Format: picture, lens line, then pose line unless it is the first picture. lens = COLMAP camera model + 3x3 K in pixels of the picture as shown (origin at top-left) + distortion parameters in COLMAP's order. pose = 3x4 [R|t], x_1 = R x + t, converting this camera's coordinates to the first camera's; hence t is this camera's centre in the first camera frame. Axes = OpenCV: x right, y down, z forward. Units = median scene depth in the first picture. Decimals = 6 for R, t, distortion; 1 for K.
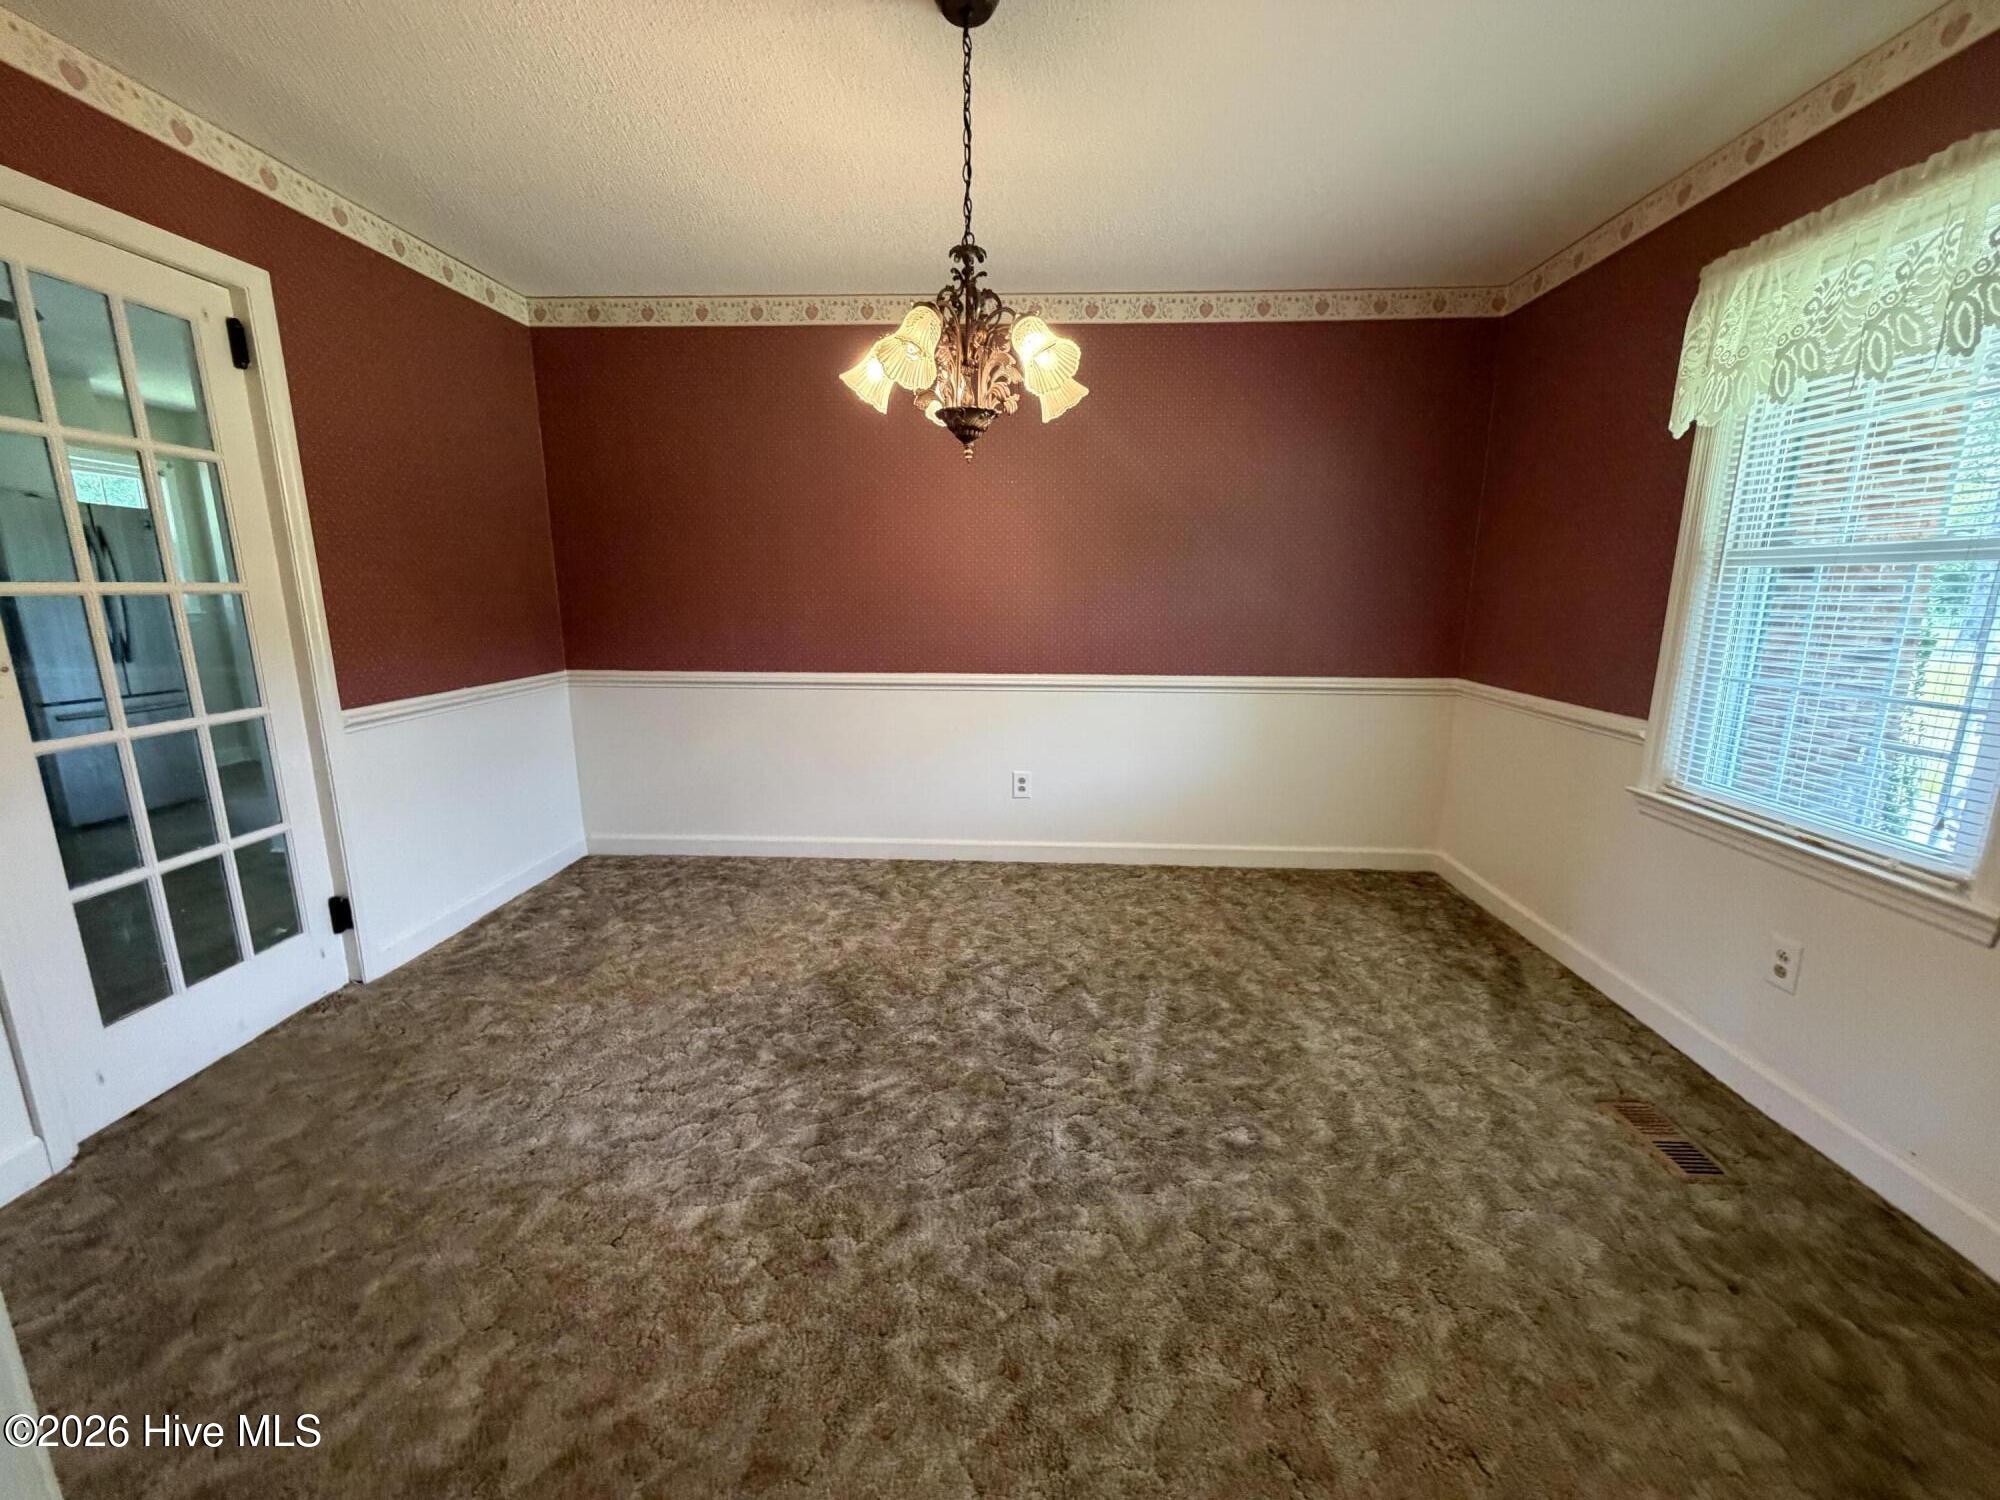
lens RADIAL K [[794.3, 0, 1005.6], [0, 794.3, 754.5], [0, 0, 1]] dist [-0.000725, -0.000269]
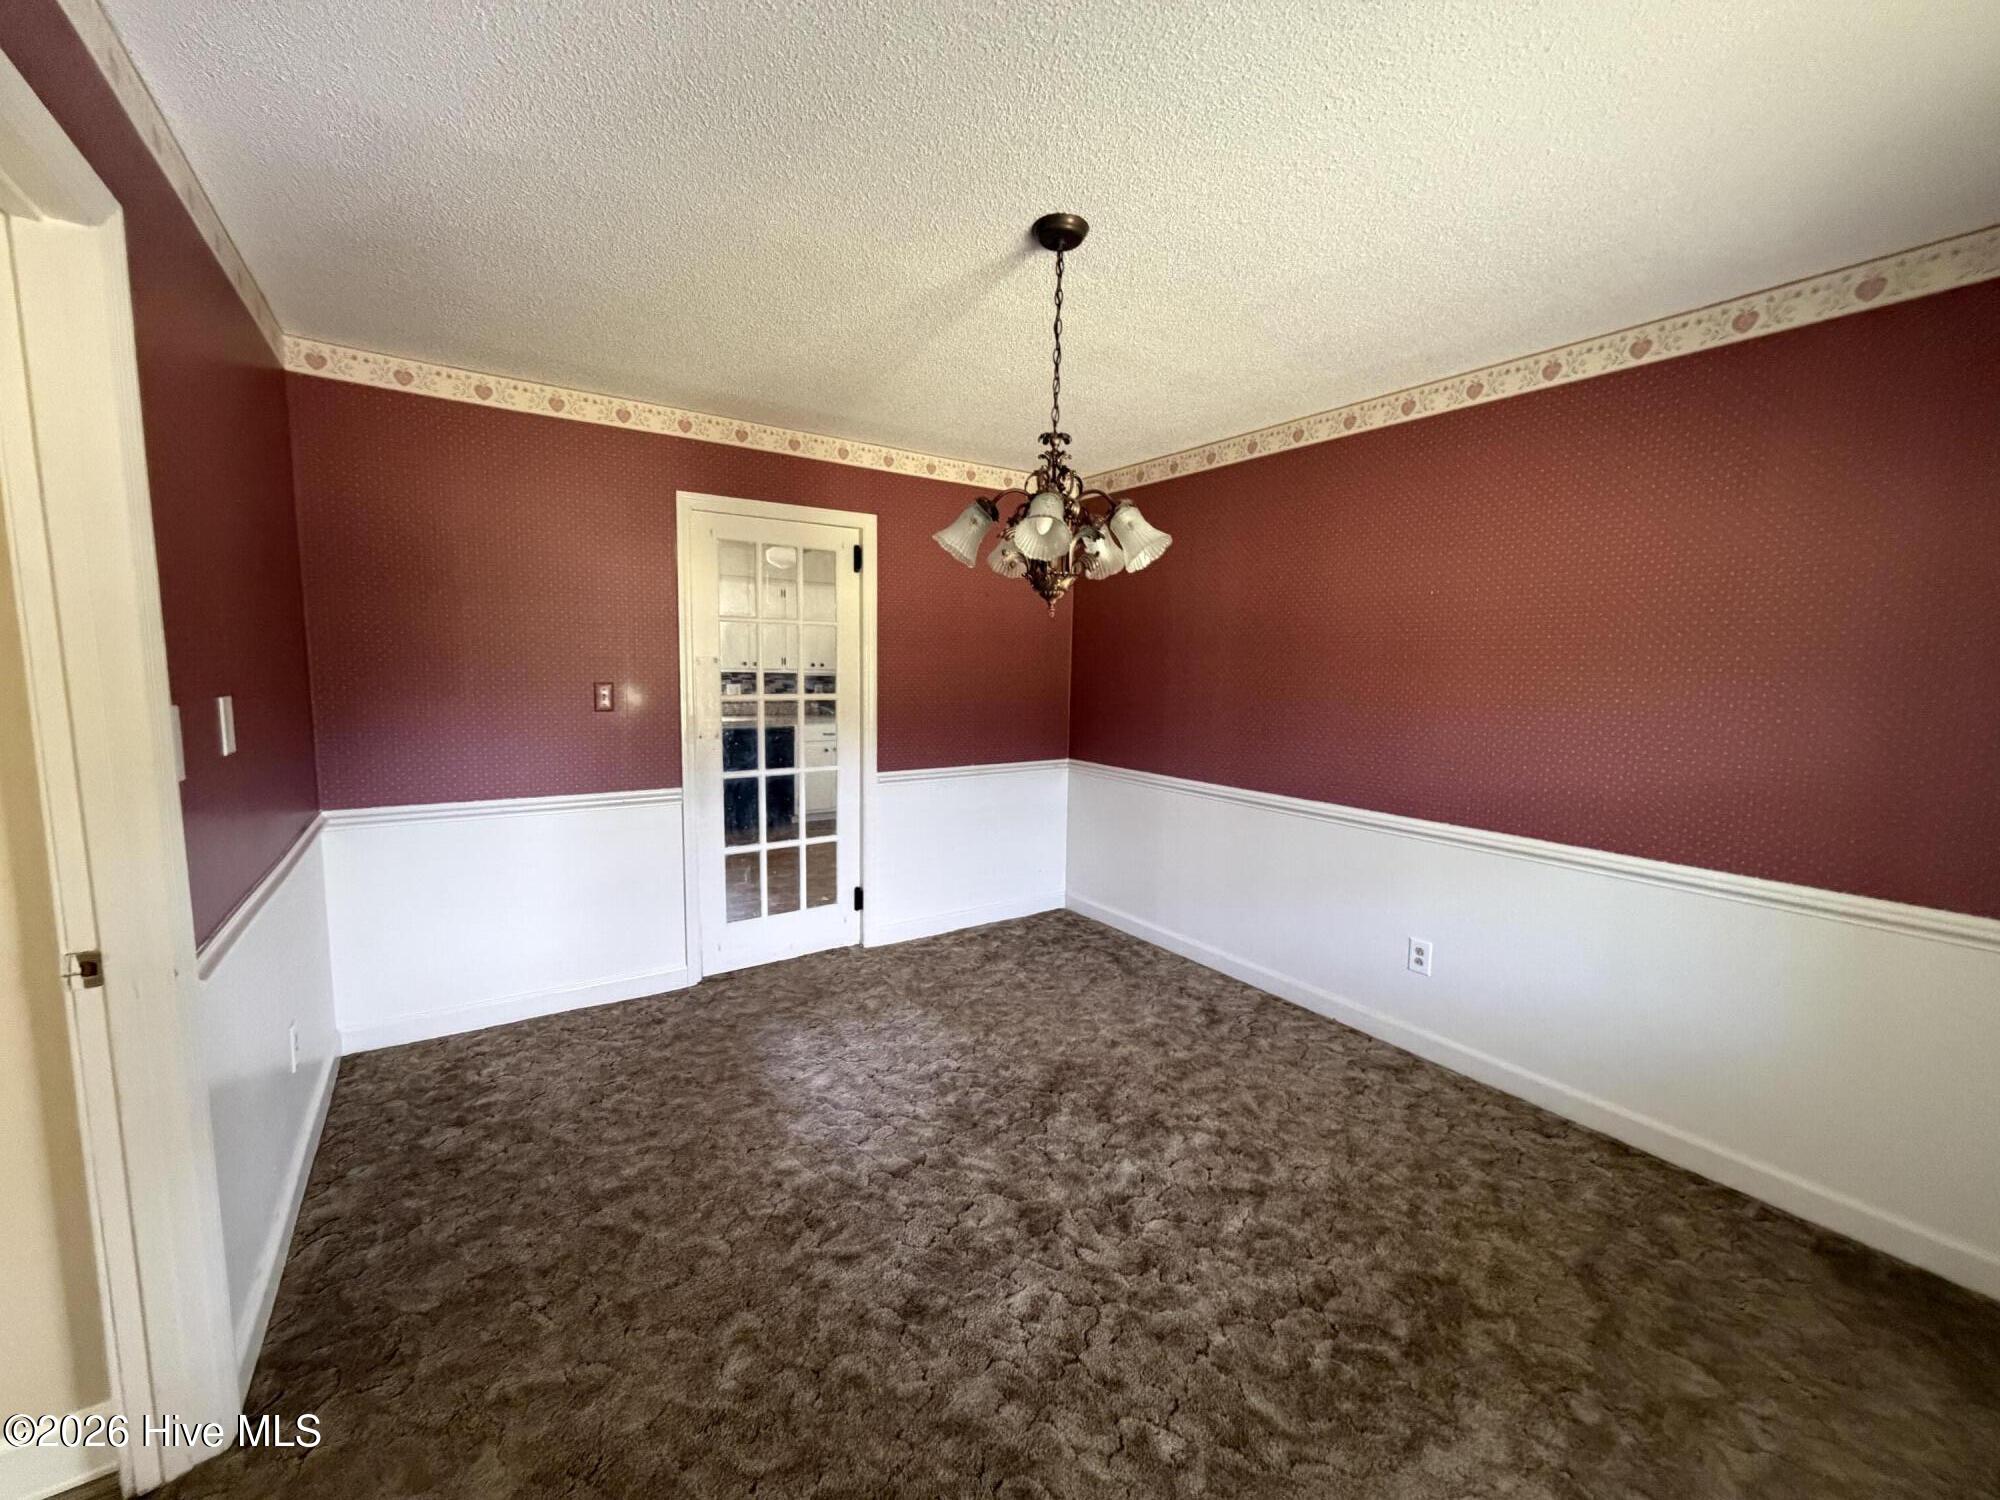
lens RADIAL K [[794.3, 0, 1005.6], [0, 794.3, 754.5], [0, 0, 1]] dist [-0.000725, -0.000269]
pose [[0.600875, 0.097617, -0.793360, 0.549786], [-0.179289, 0.983686, -0.014755, -0.108156], [0.778976, 0.151107, 0.608574, 0.217238]]
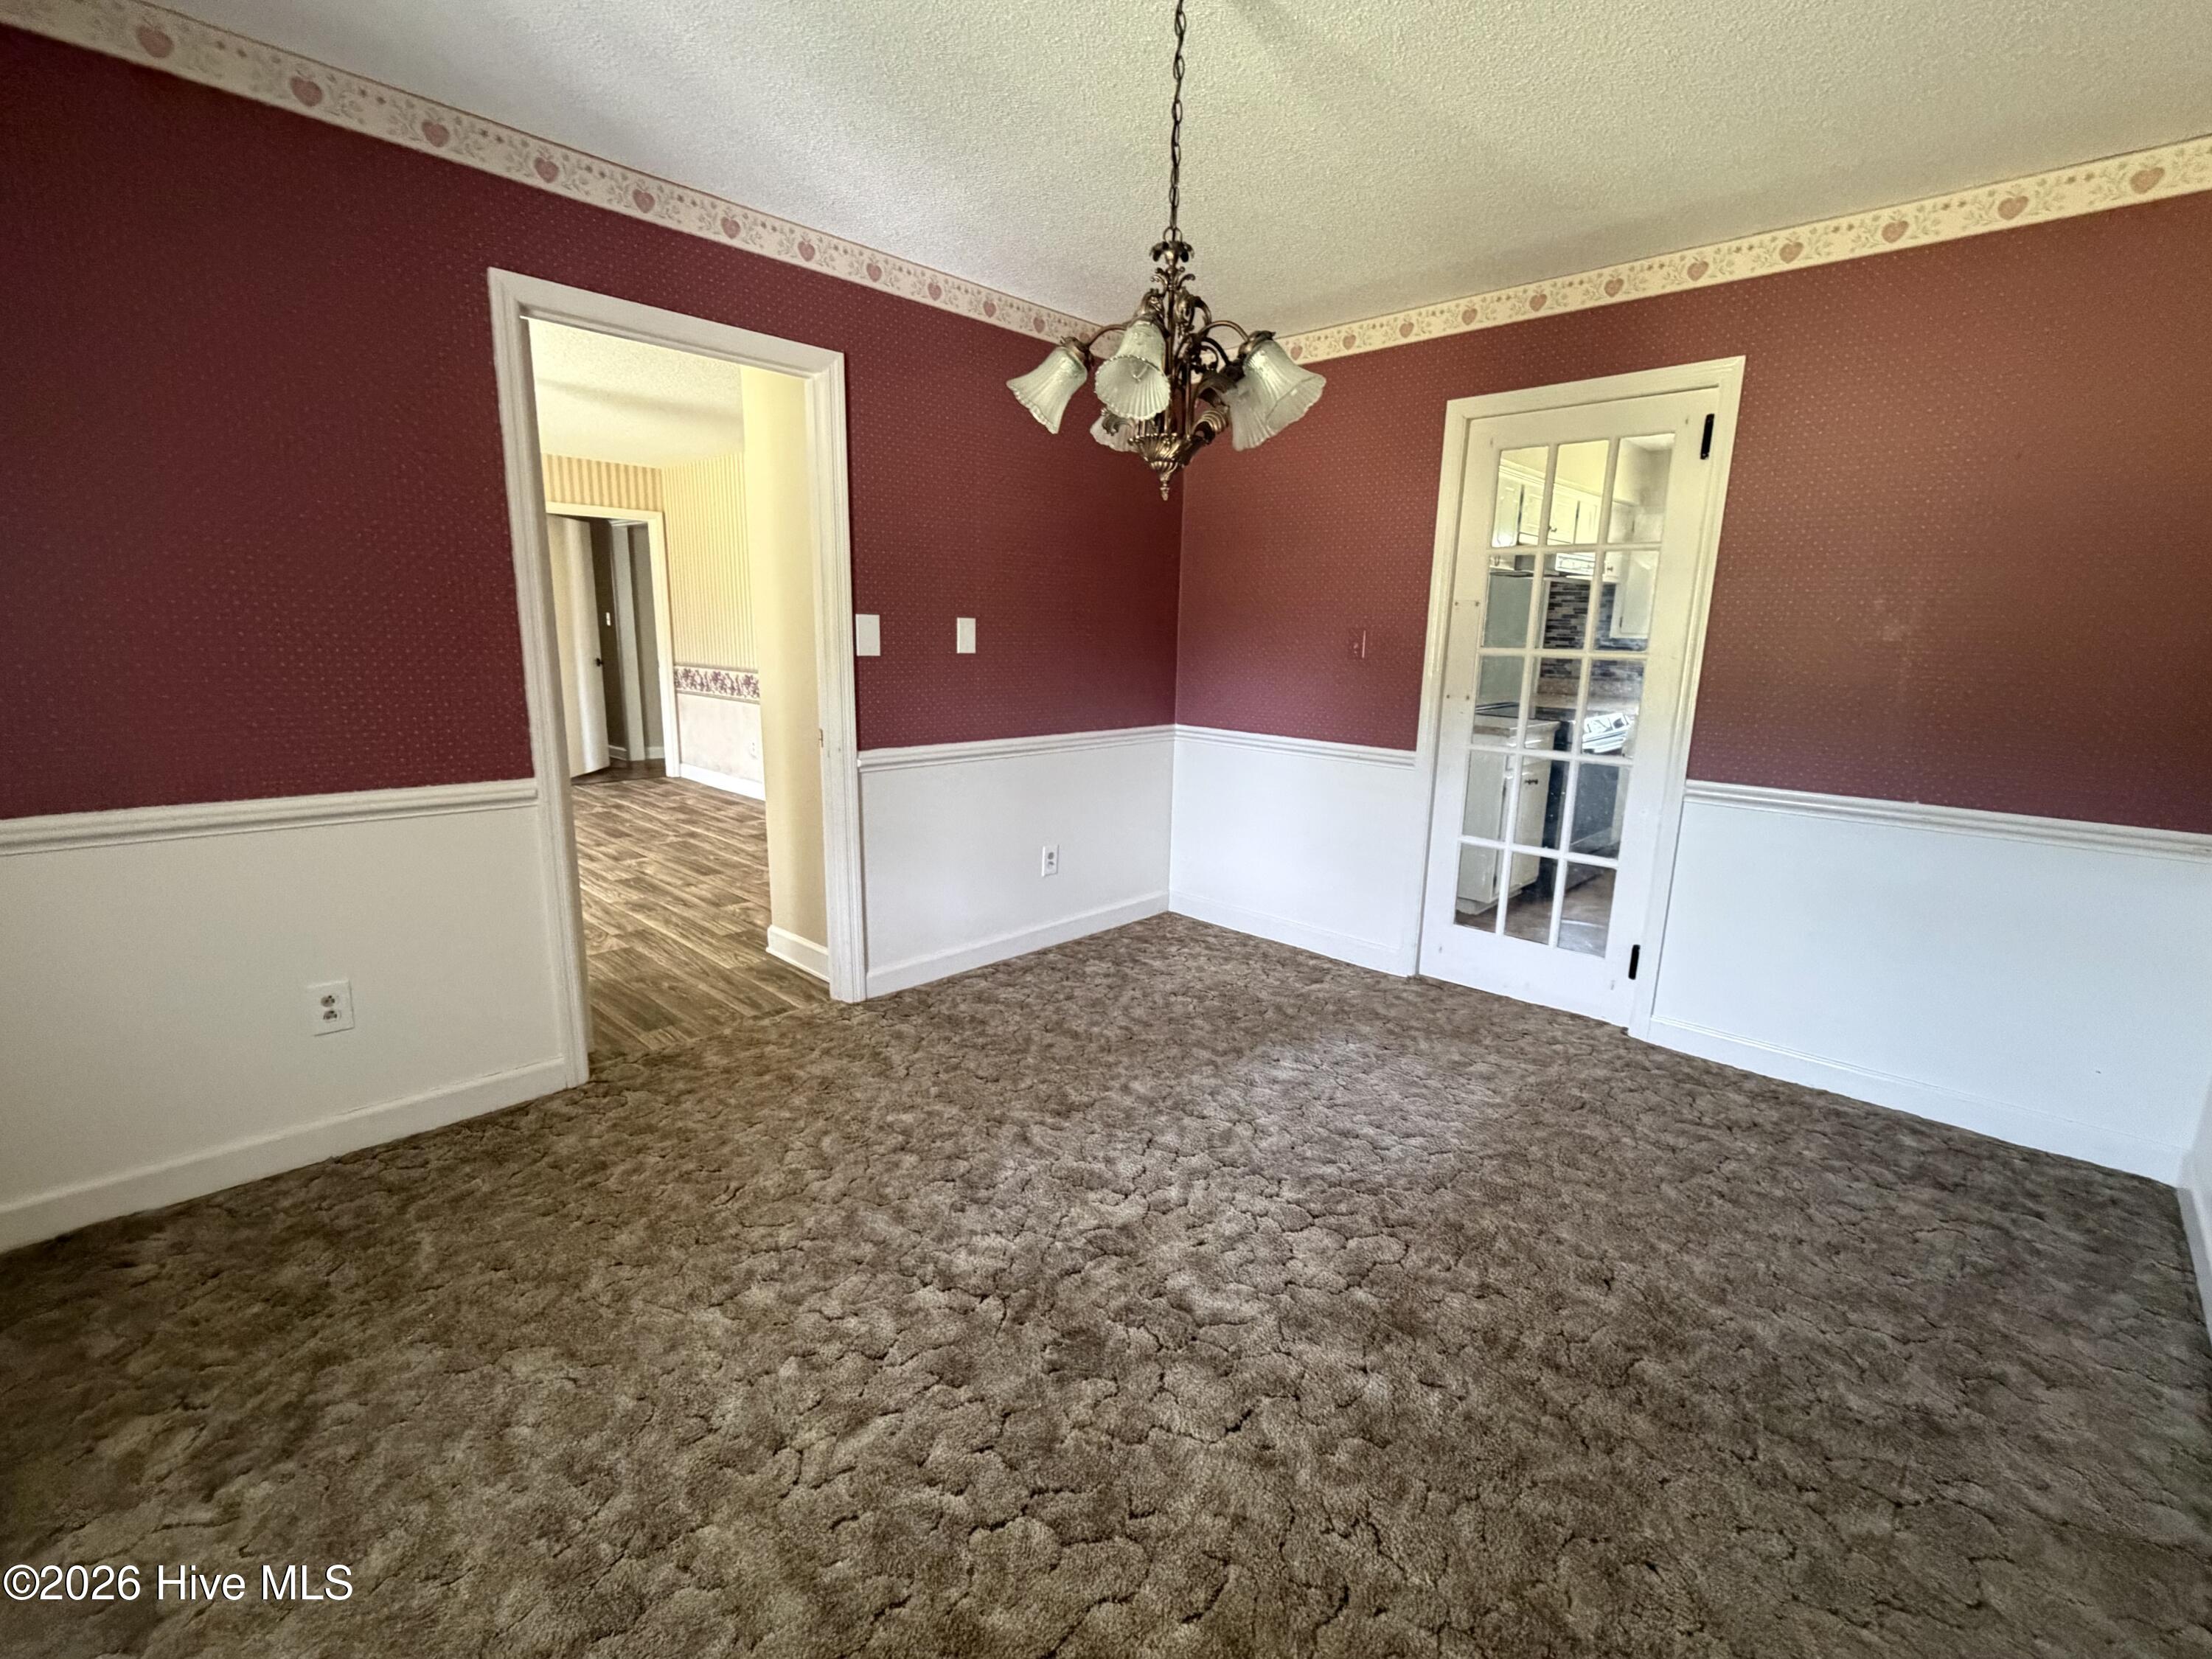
lens RADIAL K [[974.6, 0, 1122.5], [0, 974.6, 836.8], [0, 0, 1]] dist [0.001868, 0.000235]
pose [[-0.648177, 0.141107, -0.748302, 0.548694], [-0.182777, 0.925125, 0.332771, -0.258250], [0.739229, 0.352467, -0.573853, 1.154600]]
